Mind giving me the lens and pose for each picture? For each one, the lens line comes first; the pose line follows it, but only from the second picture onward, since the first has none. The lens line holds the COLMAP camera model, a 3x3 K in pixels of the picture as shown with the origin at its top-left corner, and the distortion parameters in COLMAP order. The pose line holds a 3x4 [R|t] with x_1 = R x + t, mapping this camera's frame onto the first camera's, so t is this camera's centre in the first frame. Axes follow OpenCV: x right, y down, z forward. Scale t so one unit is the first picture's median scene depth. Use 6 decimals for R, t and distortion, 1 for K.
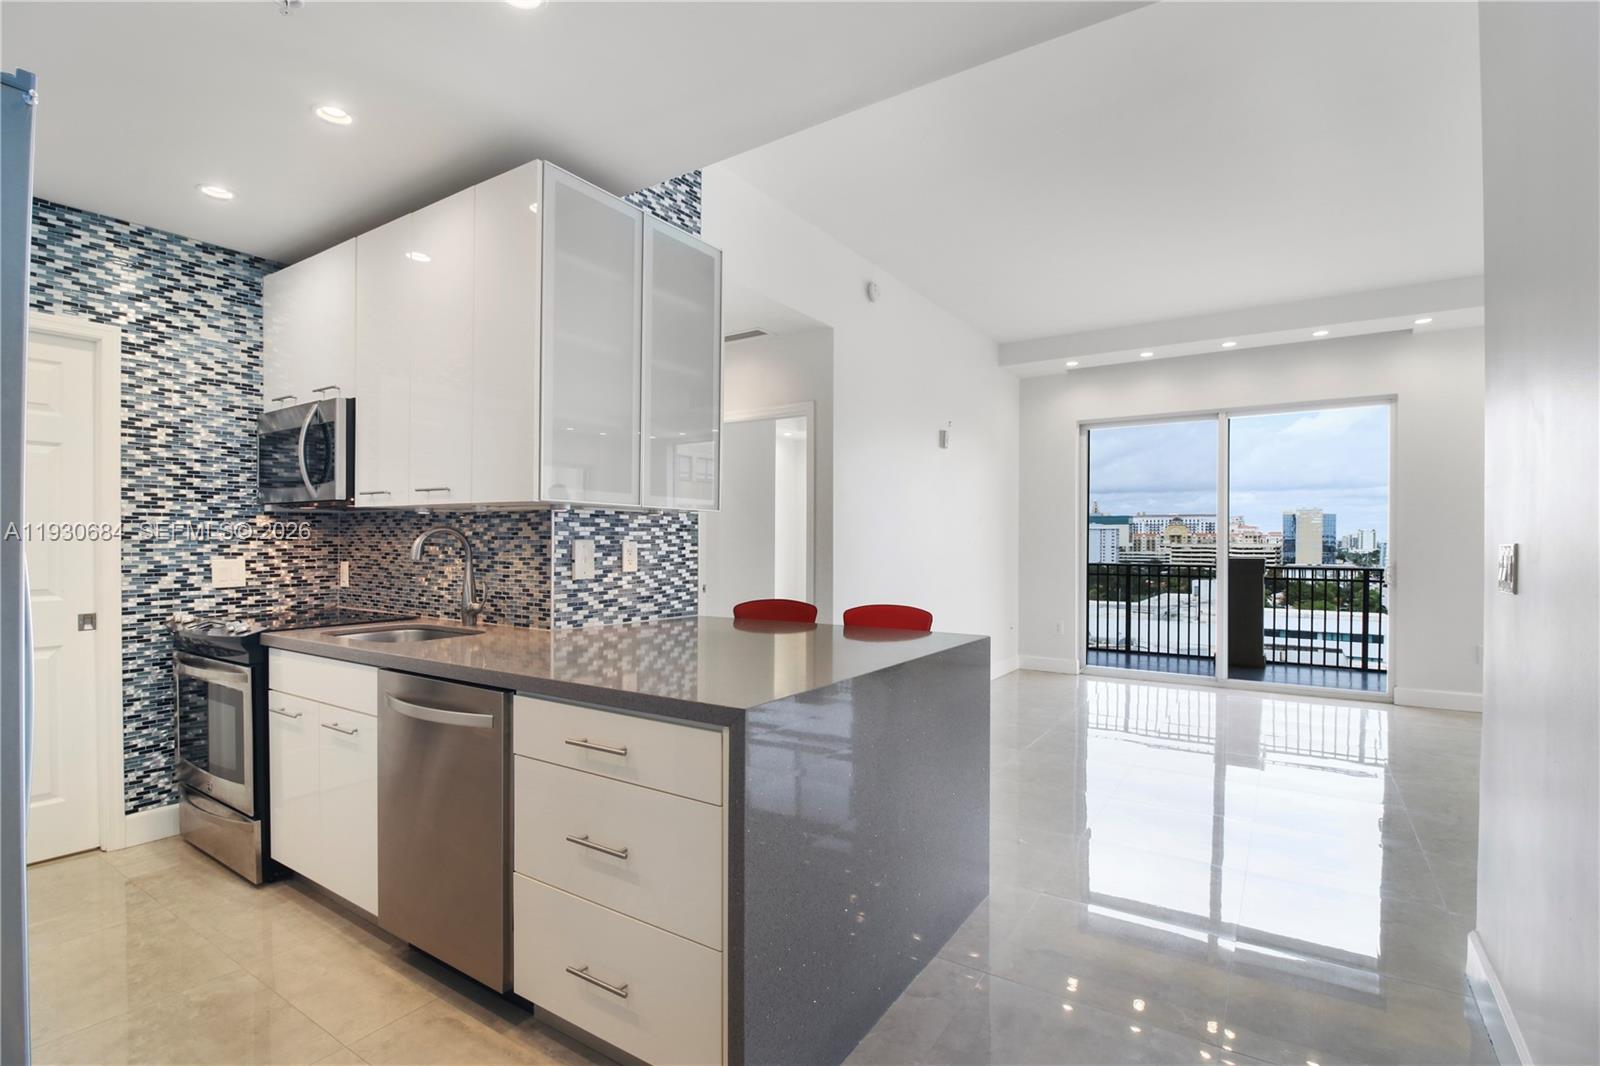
lens RADIAL K [[756.6, 0, 795.6], [0, 756.6, 543.4], [0, 0, 1]] dist [0.001842, -0.013197]
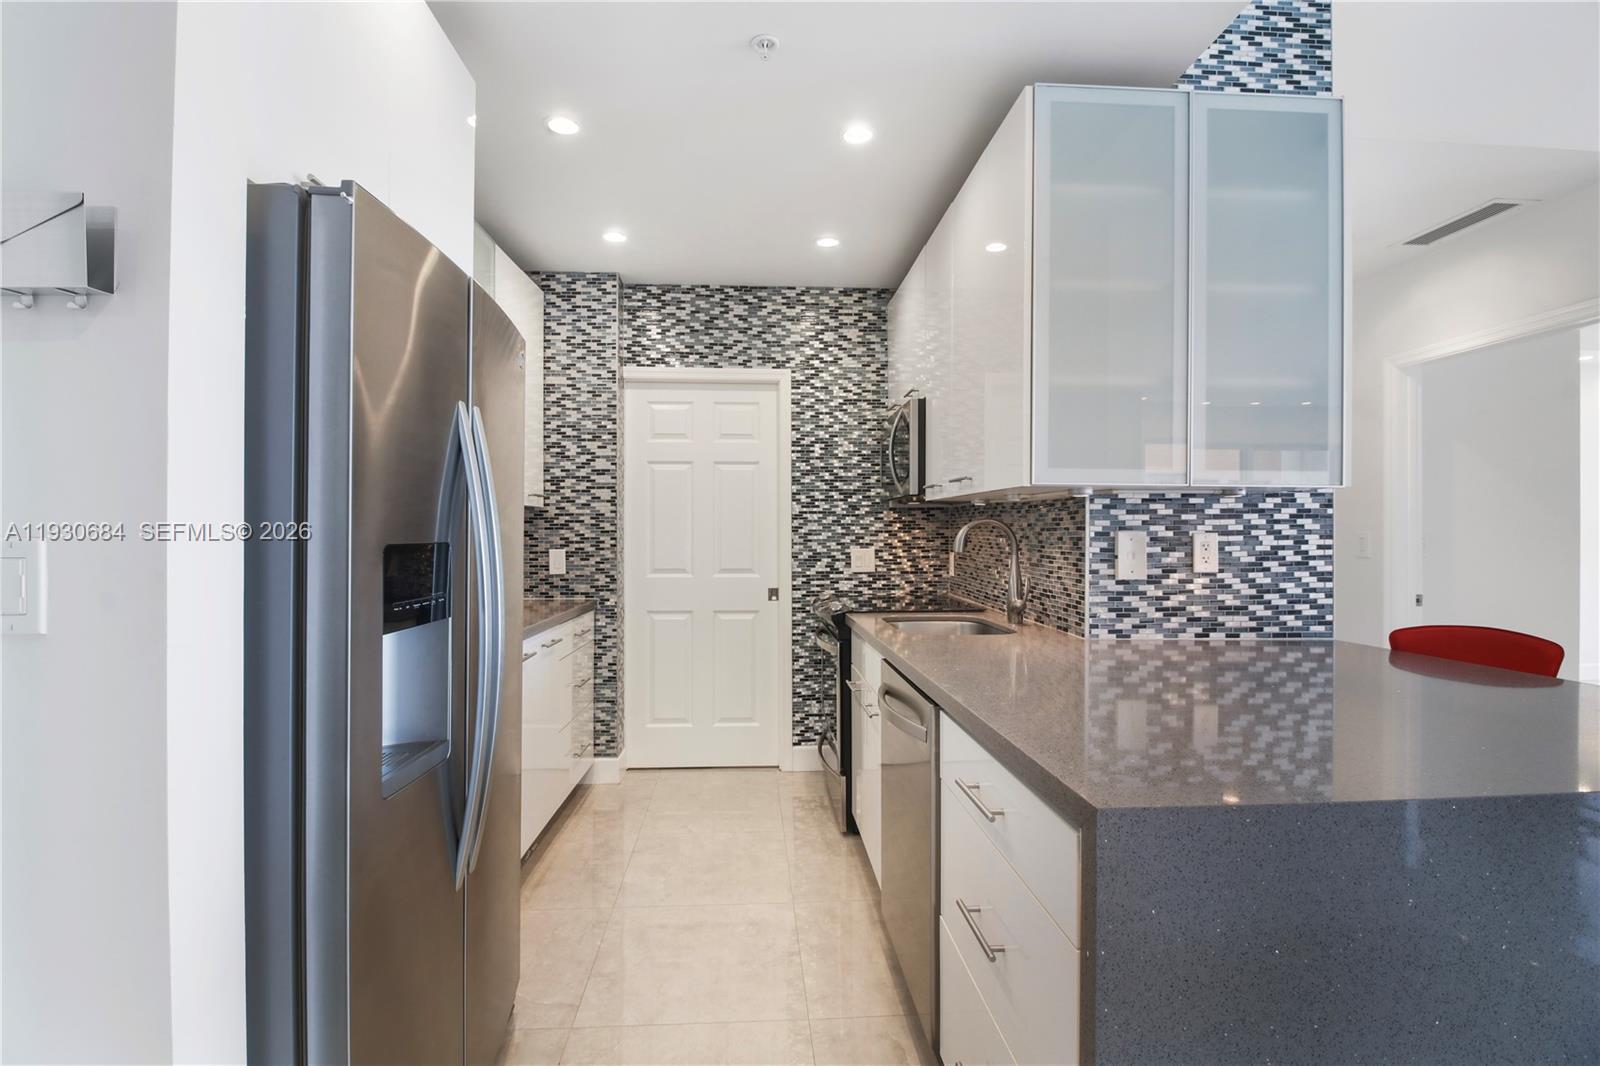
lens RADIAL K [[745.5, 0, 792.7], [0, 745.5, 530.8], [0, 0, 1]] dist [0.002115, -0.014471]
pose [[0.601680, -0.005011, -0.798722, 0.129214], [0.000581, 0.999983, -0.005836, -0.000317], [0.798737, 0.003047, 0.601672, 0.217193]]
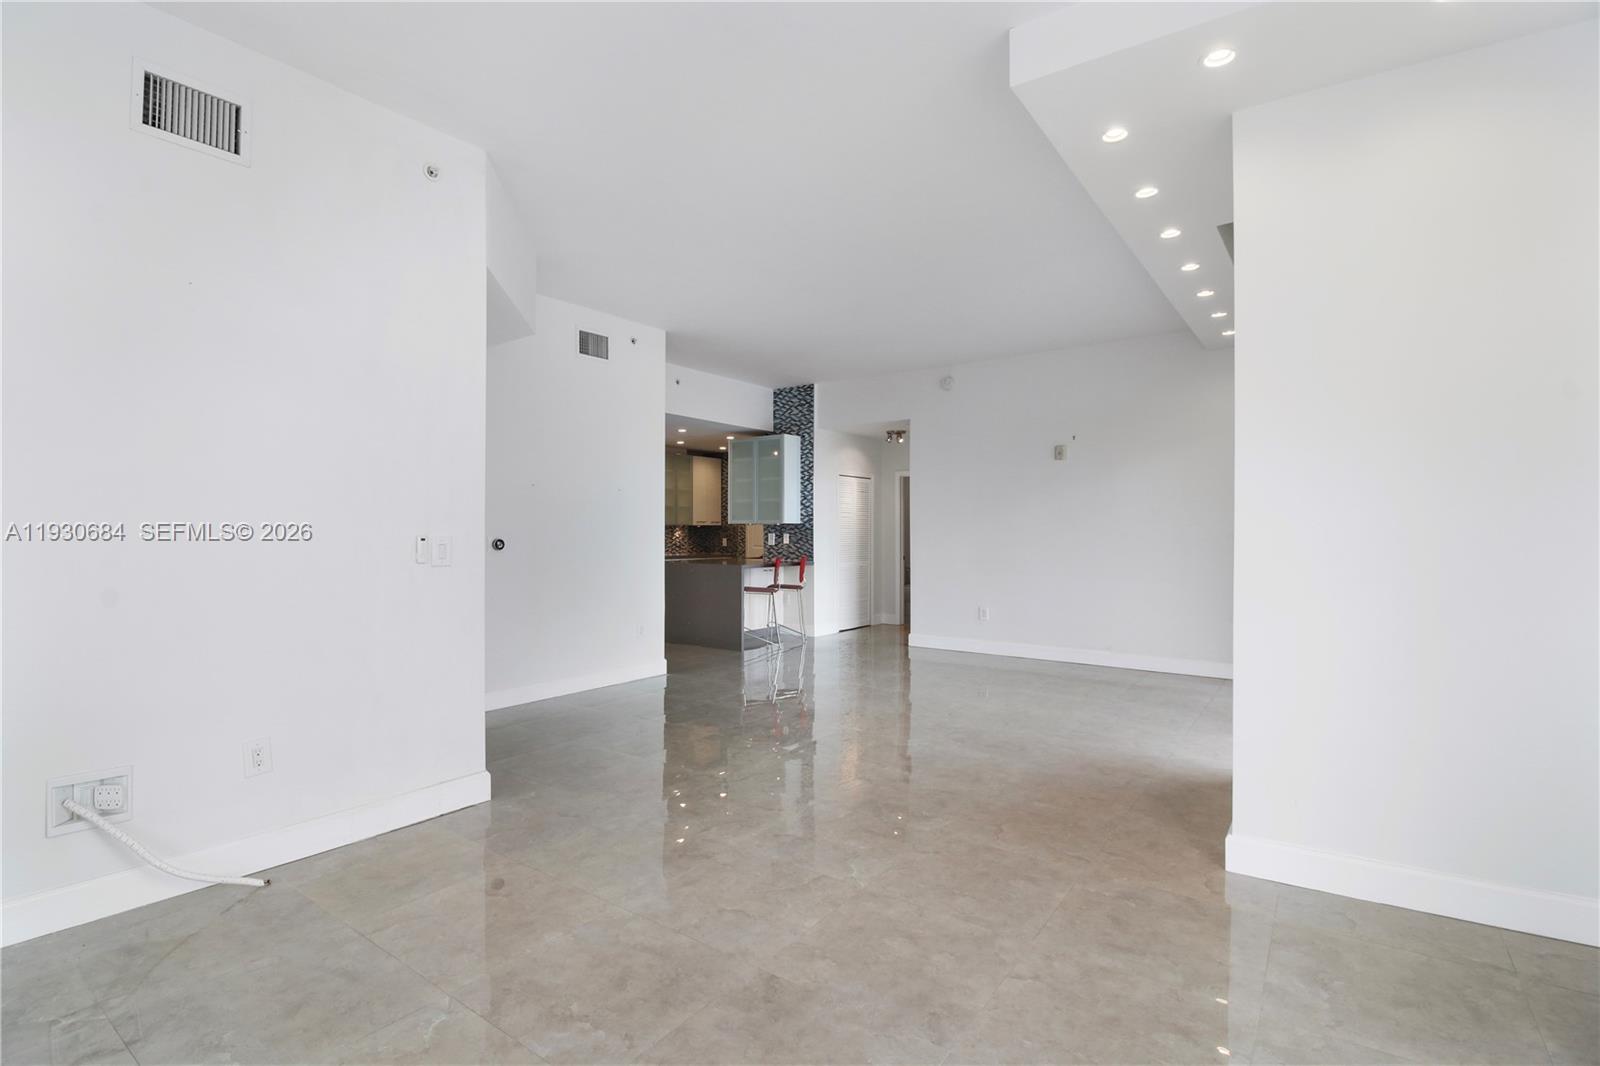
lens RADIAL K [[745.5, 0, 792.7], [0, 745.5, 530.8], [0, 0, 1]] dist [0.002115, -0.014471]
pose [[-0.047254, -0.004147, -0.998874, 2.777752], [-0.001400, 0.999991, -0.004086, -0.002356], [0.998882, 0.001206, -0.047259, 1.166716]]
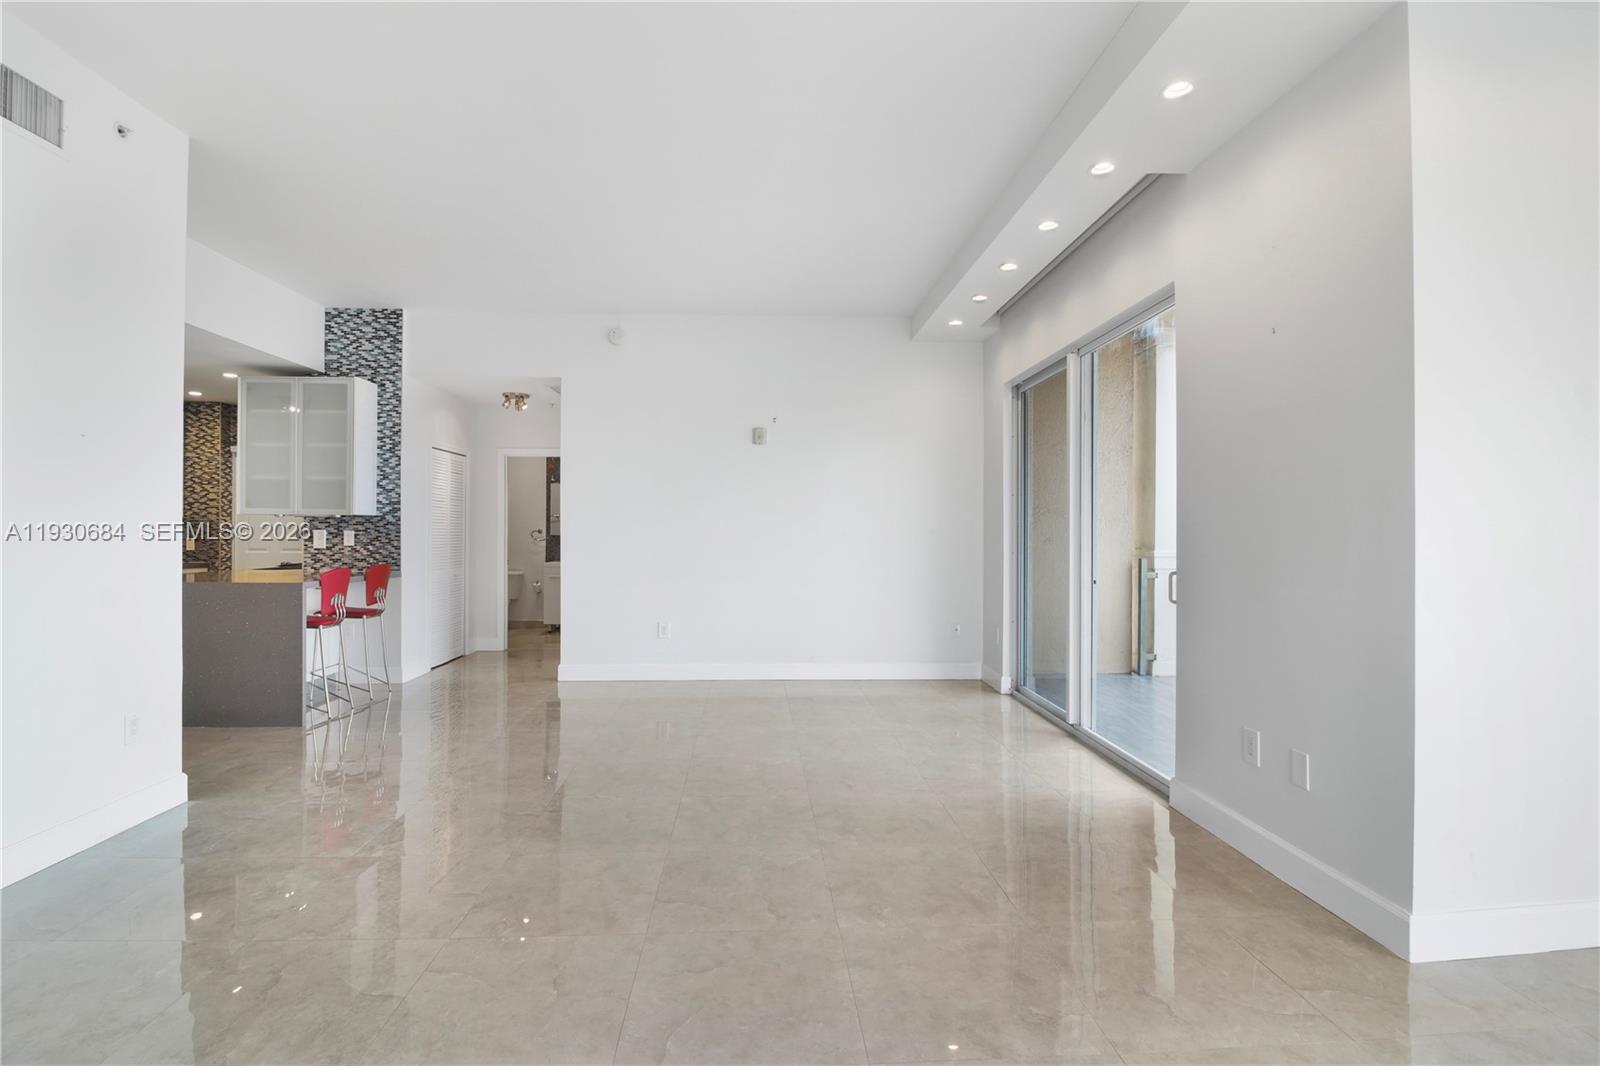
lens RADIAL K [[745.5, 0, 792.7], [0, 745.5, 530.8], [0, 0, 1]] dist [0.002115, -0.014471]
pose [[0.597494, -0.000326, -0.801873, 2.060202], [-0.002487, 0.999994, -0.002260, -0.000494], [0.801869, 0.003344, 0.597490, 0.762999]]
